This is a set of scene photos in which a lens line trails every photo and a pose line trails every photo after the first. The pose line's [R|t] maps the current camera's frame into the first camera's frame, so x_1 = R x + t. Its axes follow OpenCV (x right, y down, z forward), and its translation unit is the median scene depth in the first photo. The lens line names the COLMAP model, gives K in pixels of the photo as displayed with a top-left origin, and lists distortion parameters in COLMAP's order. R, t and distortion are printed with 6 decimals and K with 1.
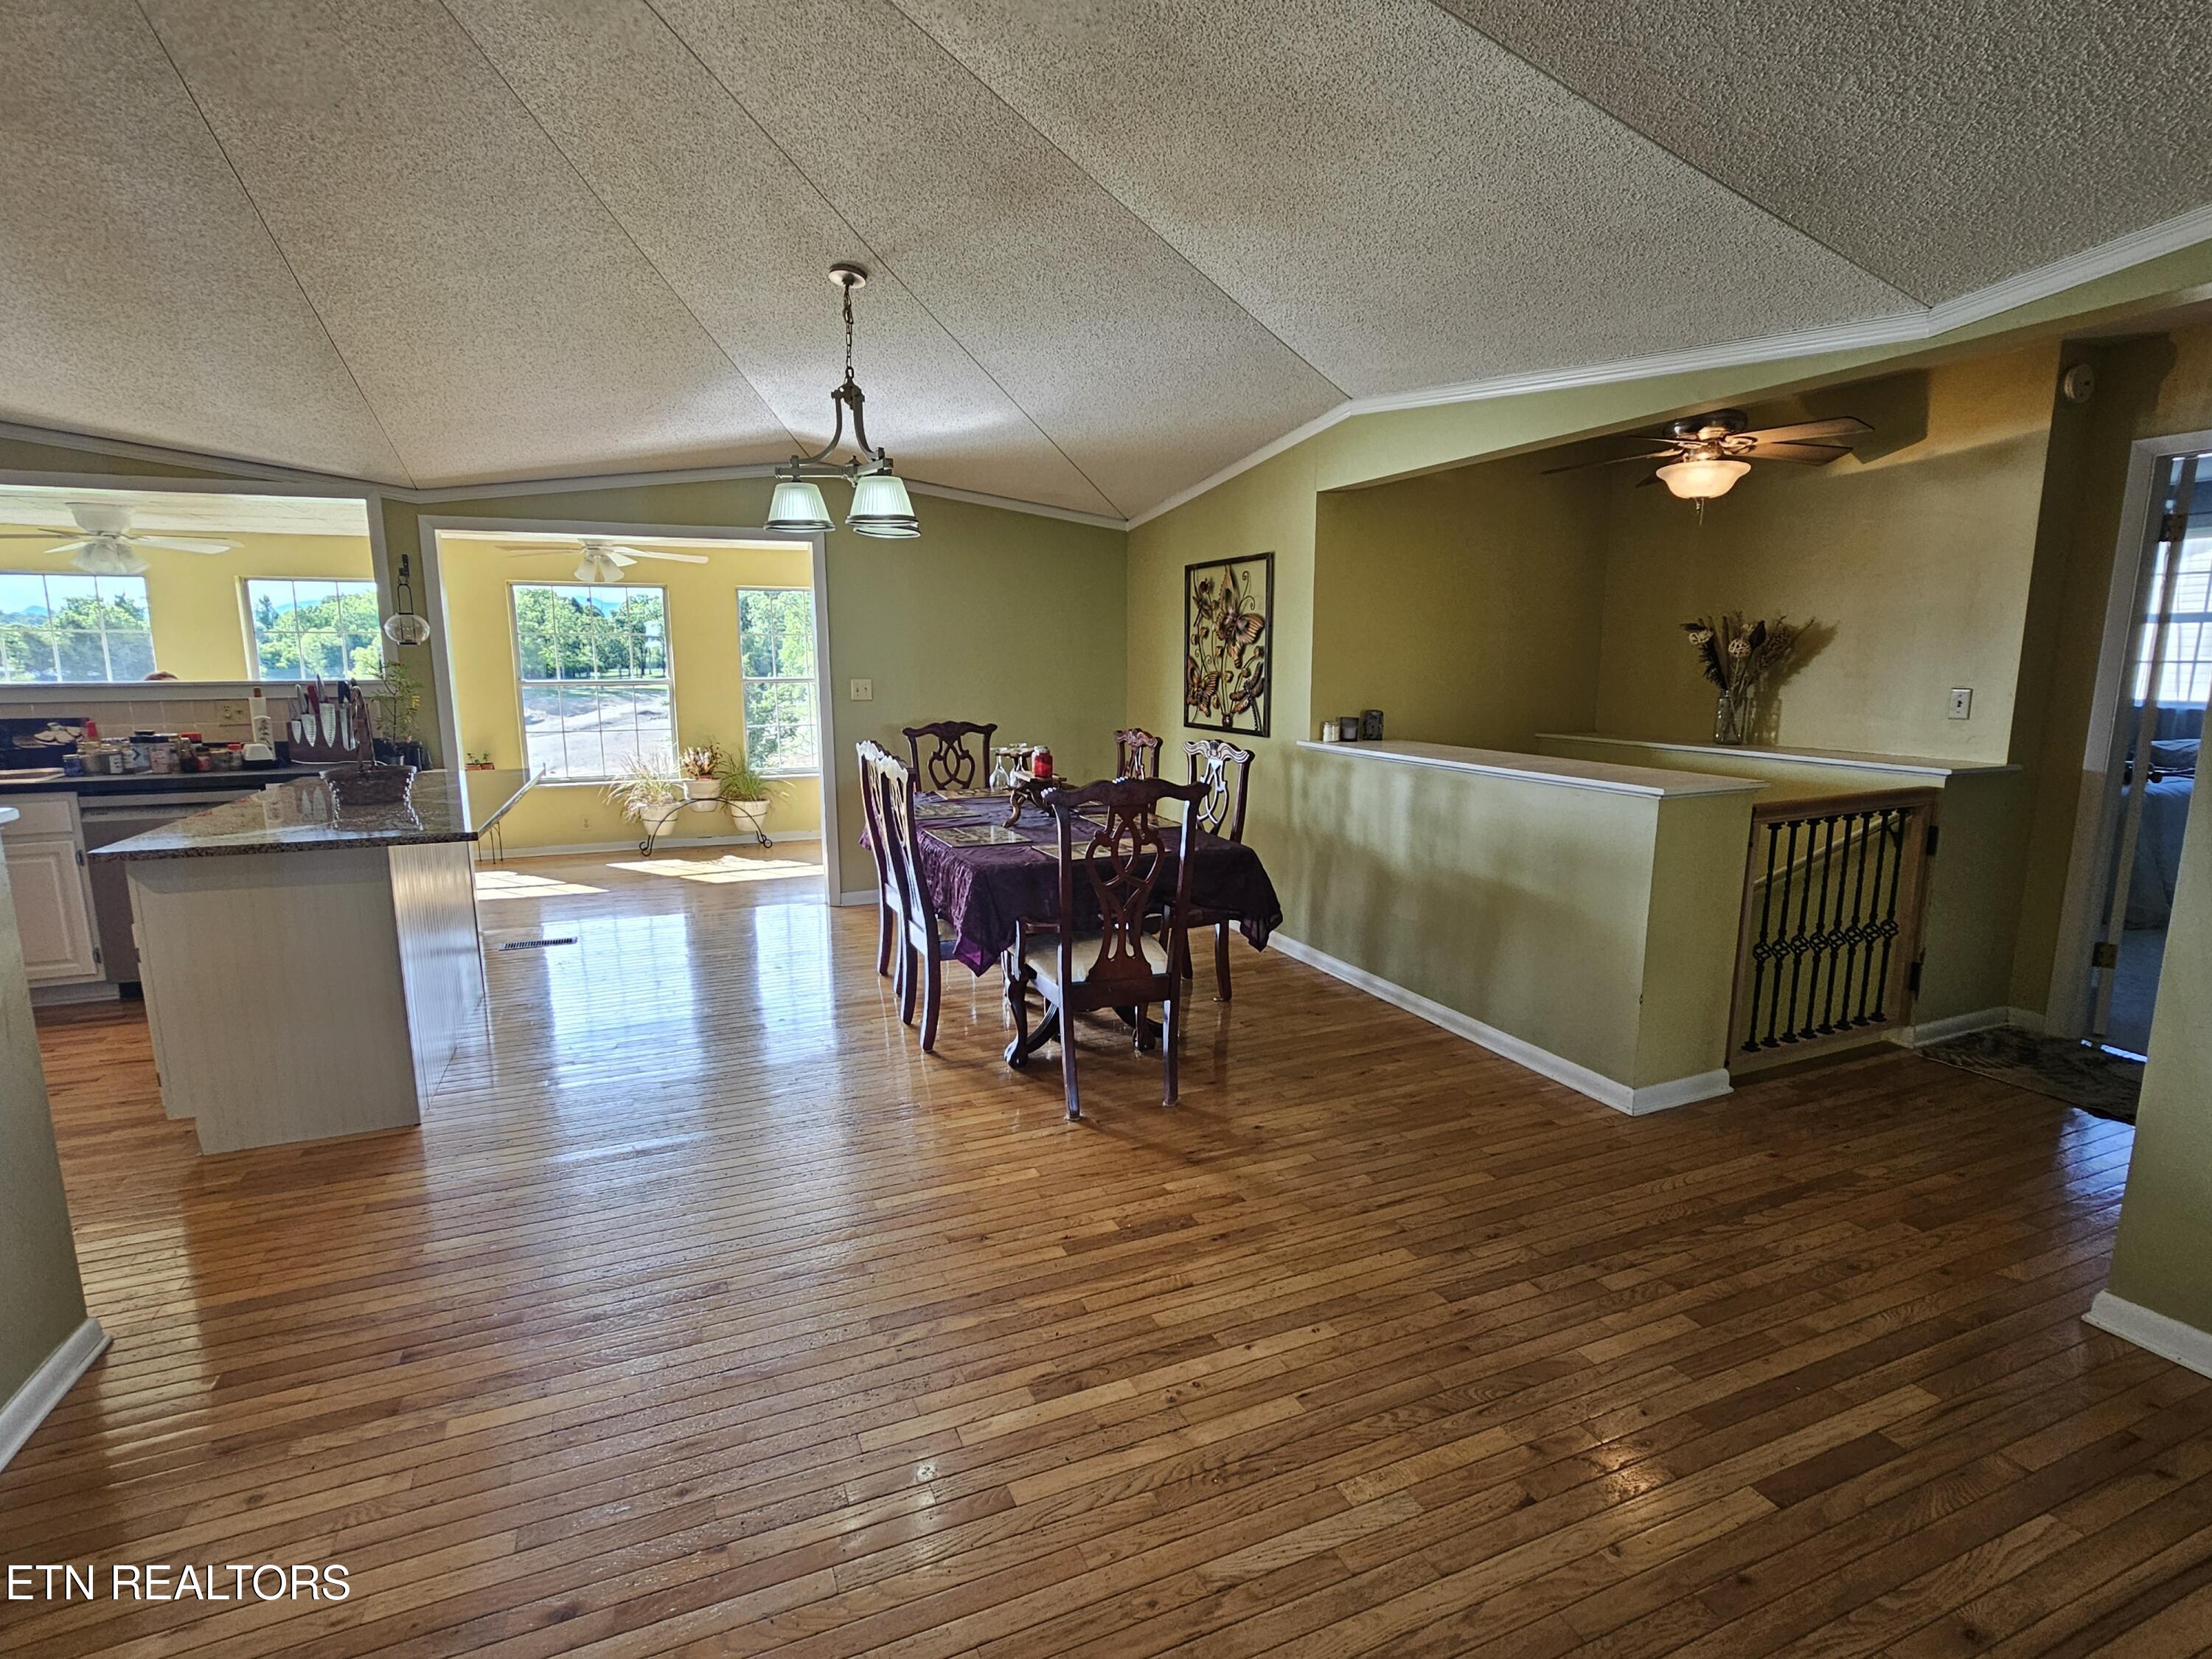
lens RADIAL K [[1095.3, 0, 1097.1], [0, 1095.3, 833.5], [0, 0, 1]] dist [-0.001110, -0.000484]
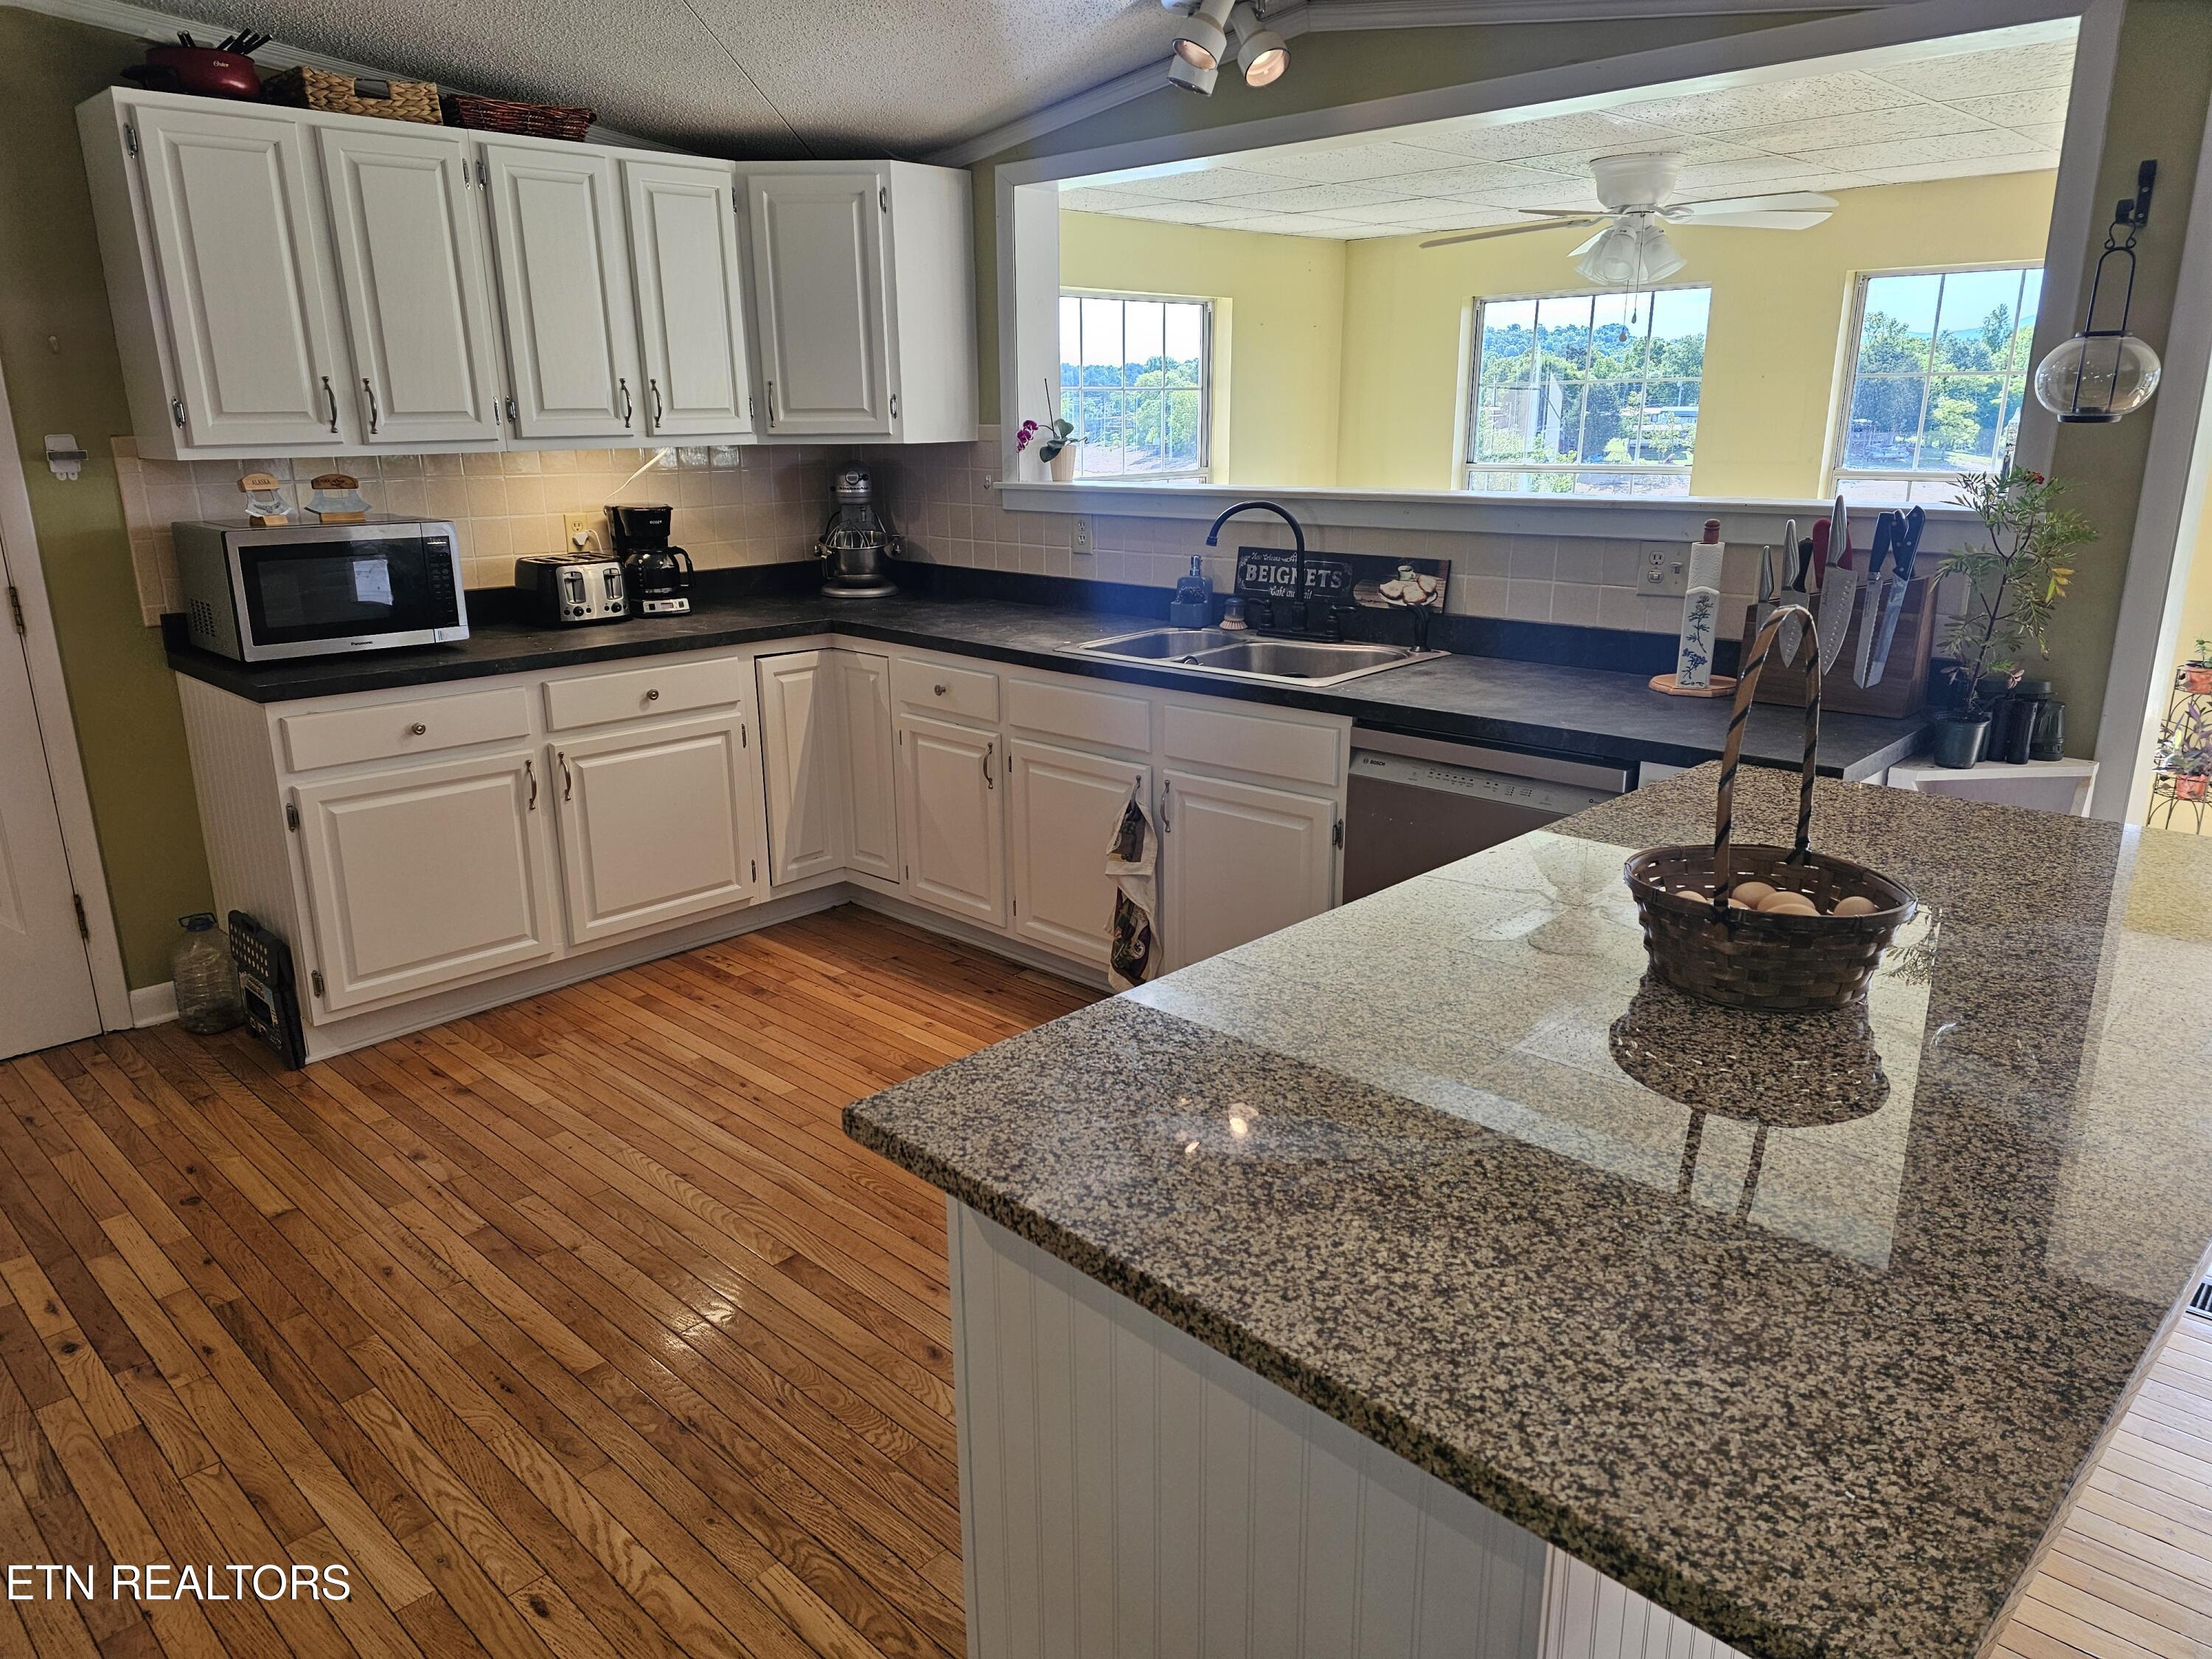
lens RADIAL K [[1499.5, 0, 1106.0], [0, 1499.5, 829.5], [0, 0, 1]] dist [0.003777, 0.001763]
pose [[0.384244, 0.242692, -0.890762, -0.297878], [-0.141322, 0.968922, 0.203025, -0.101463], [0.912351, 0.047873, 0.406600, 0.545140]]
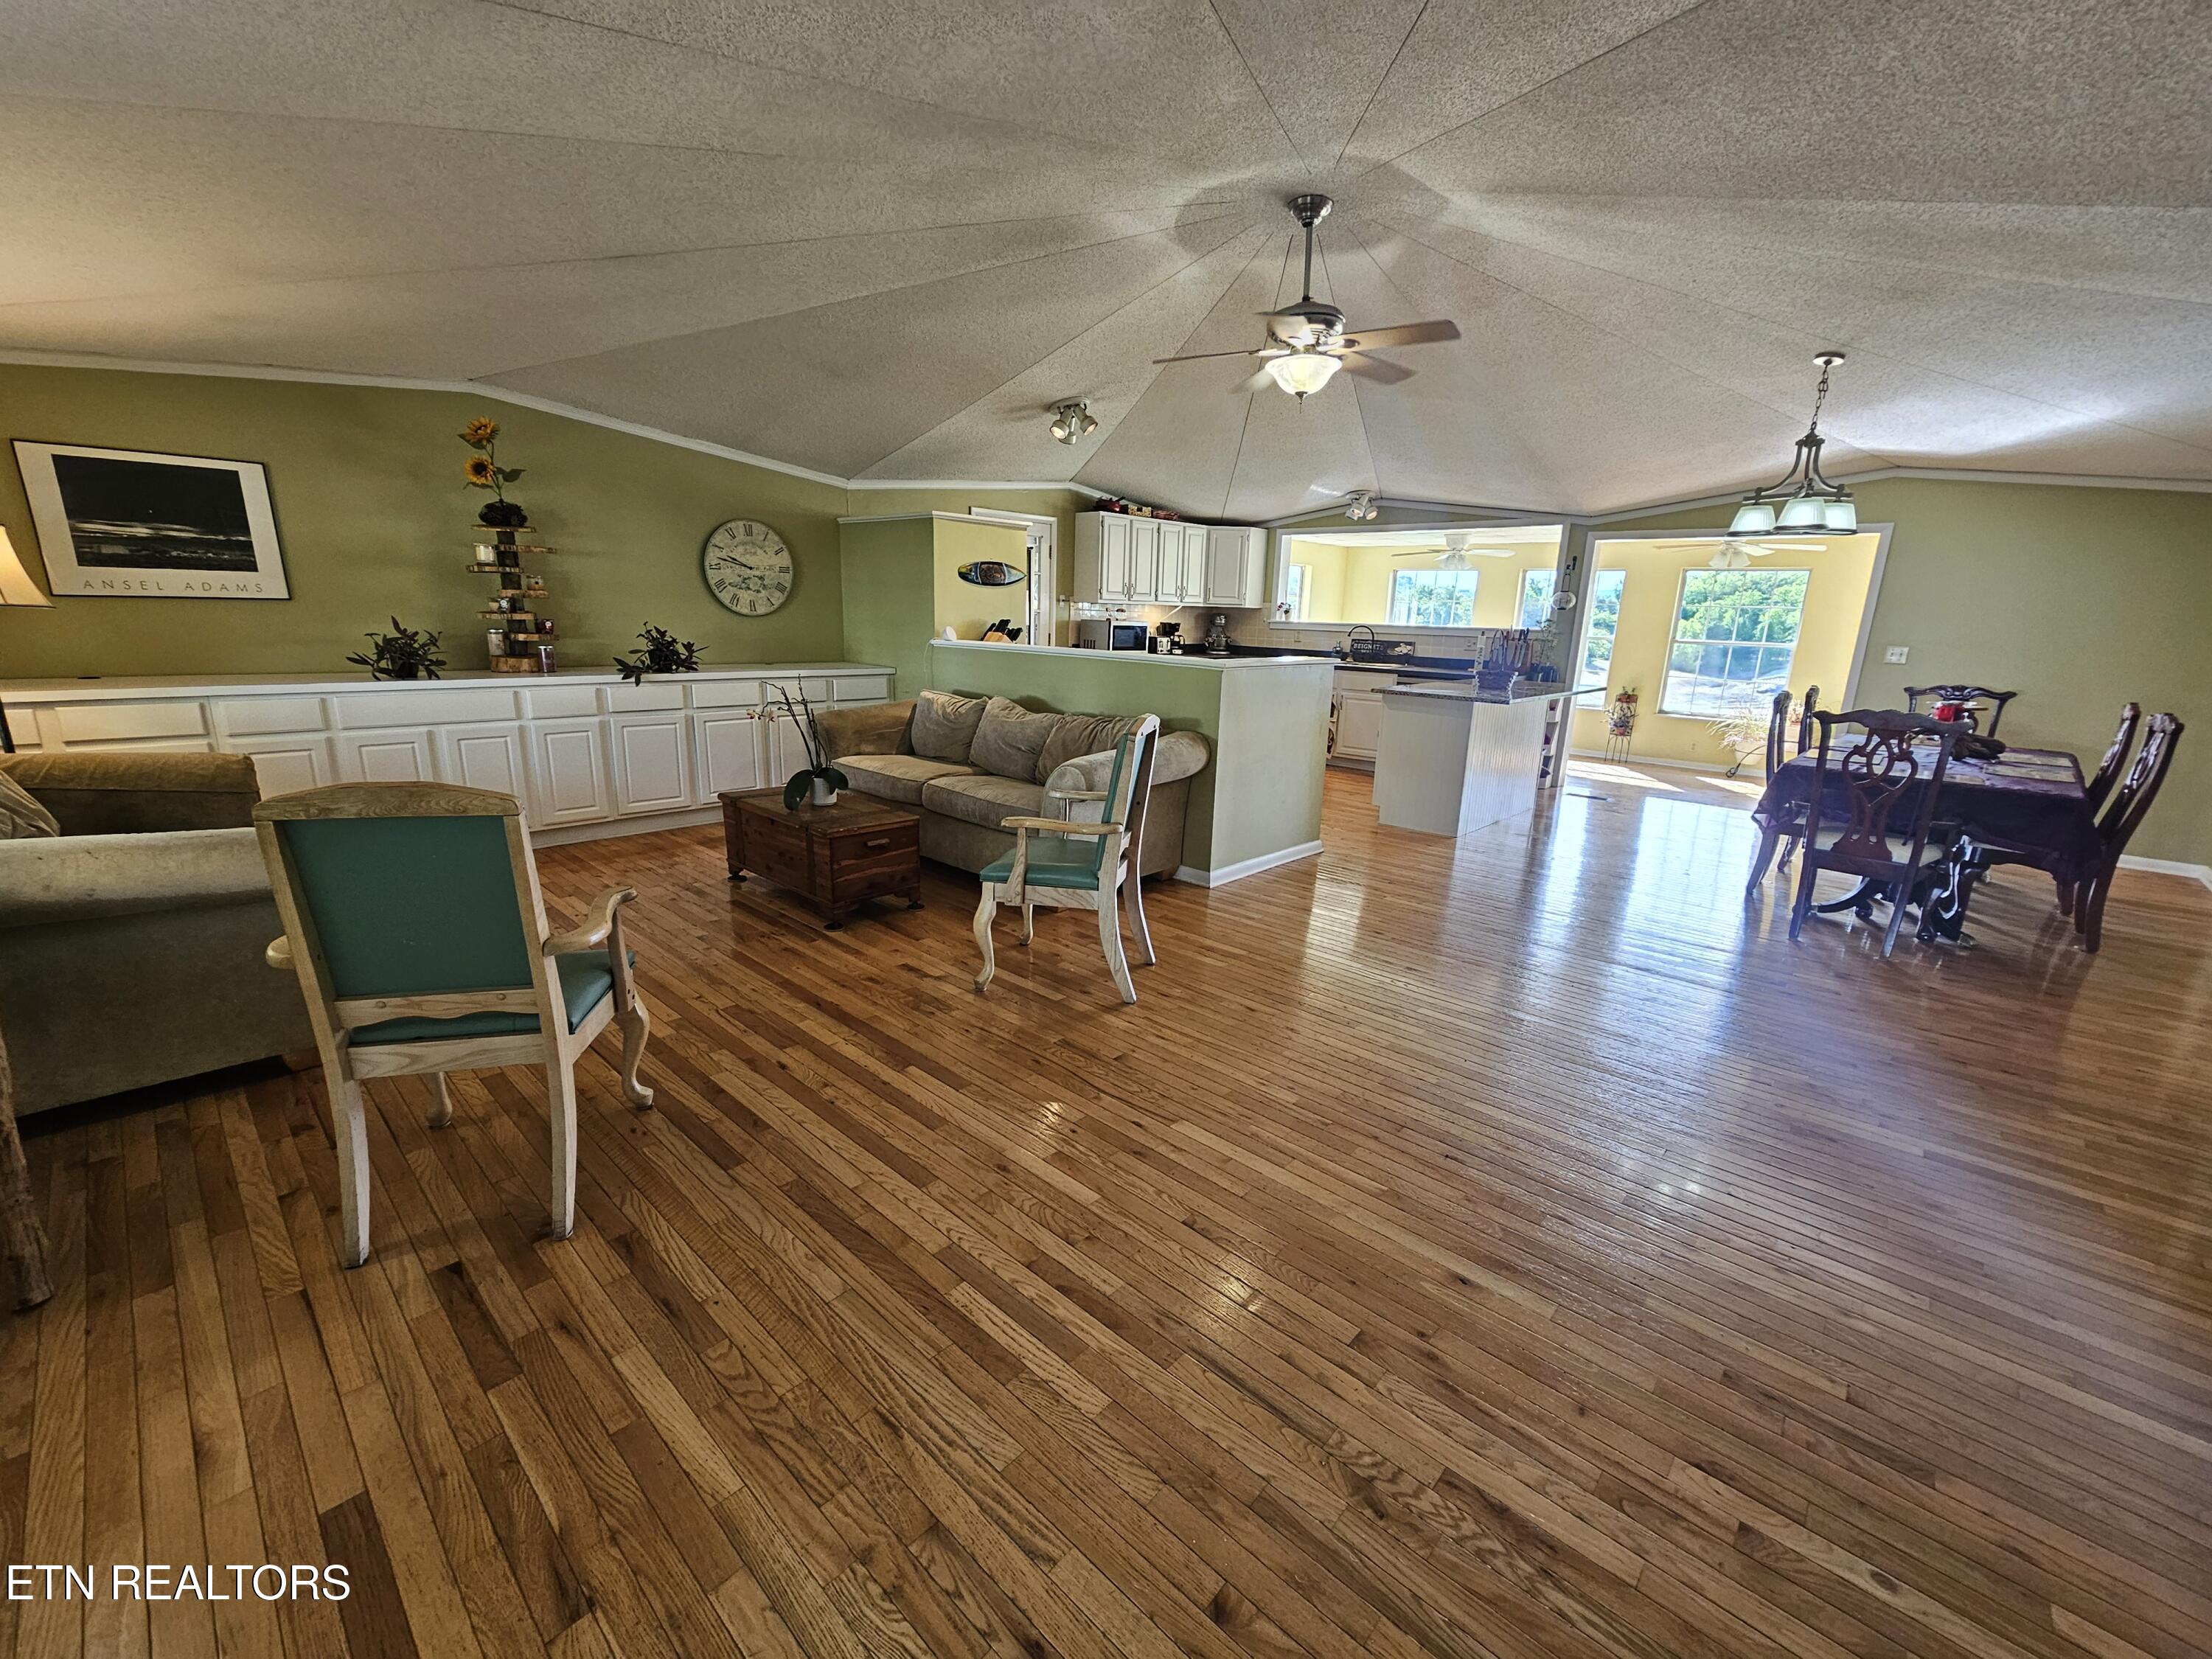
lens RADIAL K [[910.1, 0, 1109.2], [0, 910.1, 834.3], [0, 0, 1]] dist [-0.001175, -0.000184]
pose [[0.418280, 0.234098, -0.877633, 0.434464], [-0.178346, 0.968576, 0.173356, 0.051355], [0.890637, 0.084011, 0.446886, -0.259137]]
